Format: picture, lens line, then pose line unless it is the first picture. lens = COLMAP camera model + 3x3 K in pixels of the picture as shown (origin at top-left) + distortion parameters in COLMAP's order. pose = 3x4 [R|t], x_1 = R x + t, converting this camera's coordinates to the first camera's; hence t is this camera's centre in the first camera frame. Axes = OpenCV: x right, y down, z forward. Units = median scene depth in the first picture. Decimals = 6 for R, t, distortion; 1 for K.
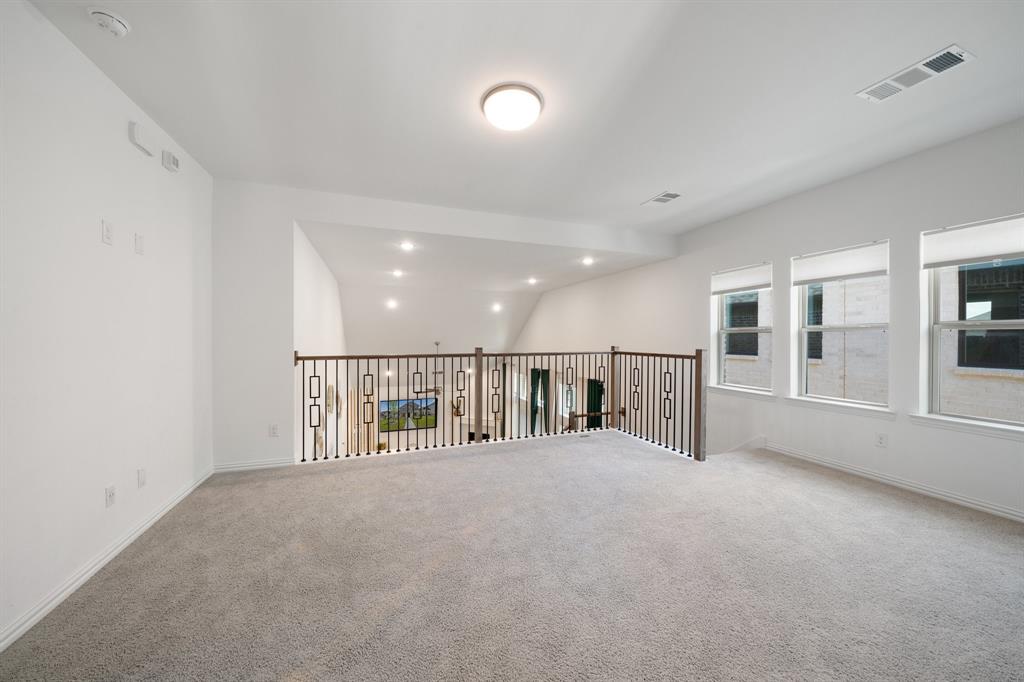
lens RADIAL K [[364.5, 0, 508.4], [0, 364.5, 337.1], [0, 0, 1]] dist [-0.009616, -0.000020]
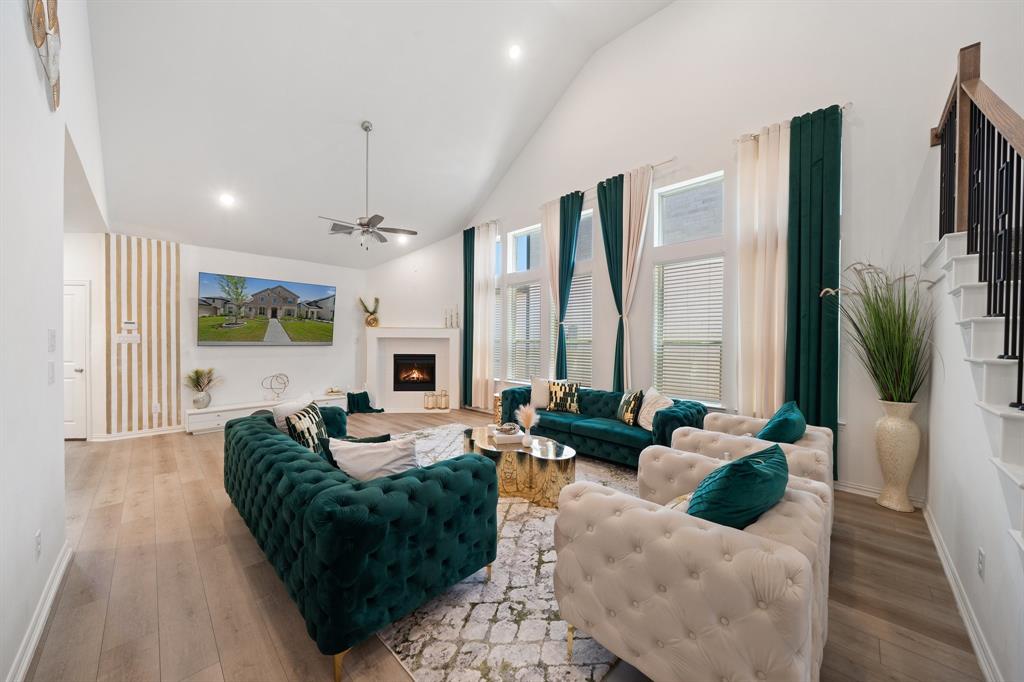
lens RADIAL K [[357.4, 0, 505.2], [0, 357.4, 342.7], [0, 0, 1]] dist [-0.007271, -0.000071]
pose [[0.908927, 0.006967, 0.416897, -0.203923], [-0.010543, 0.999925, 0.006275, 0.262101], [-0.416822, -0.010099, 0.908932, 0.470183]]
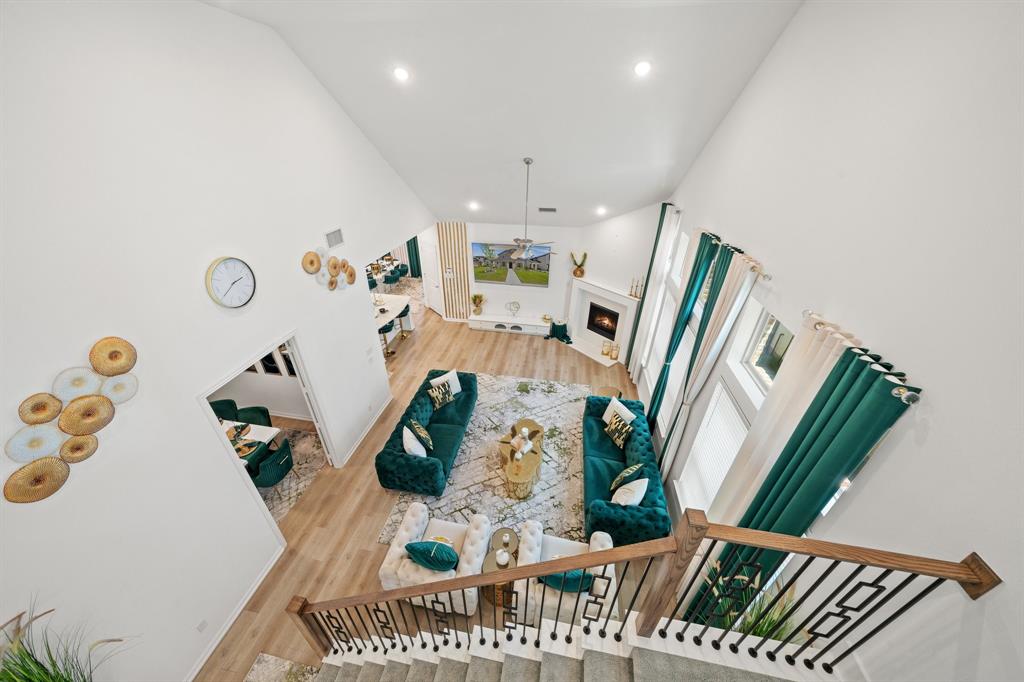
lens RADIAL K [[357.4, 0, 505.2], [0, 357.4, 342.7], [0, 0, 1]] dist [-0.007271, -0.000071]
pose [[0.854215, 0.271508, -0.443396, 0.076563], [-0.003771, 0.856029, 0.516914, -0.021648], [0.519906, -0.439884, 0.732257, 0.431092]]
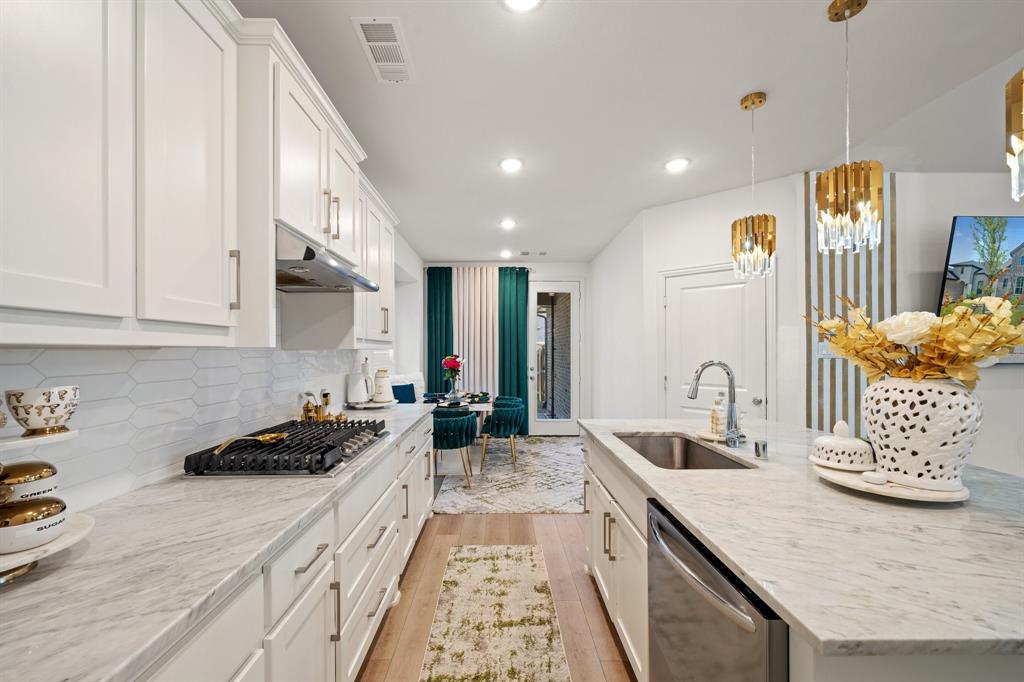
lens RADIAL K [[401.4, 0, 512.0], [0, 401.4, 341.0], [0, 0, 1]] dist [-0.000221, -0.000027]
pose [[0.947635, -0.006383, -0.319292, -0.536021], [0.001806, 0.999891, -0.014628, 0.262309], [0.319350, 0.013285, 0.947544, 0.707752]]
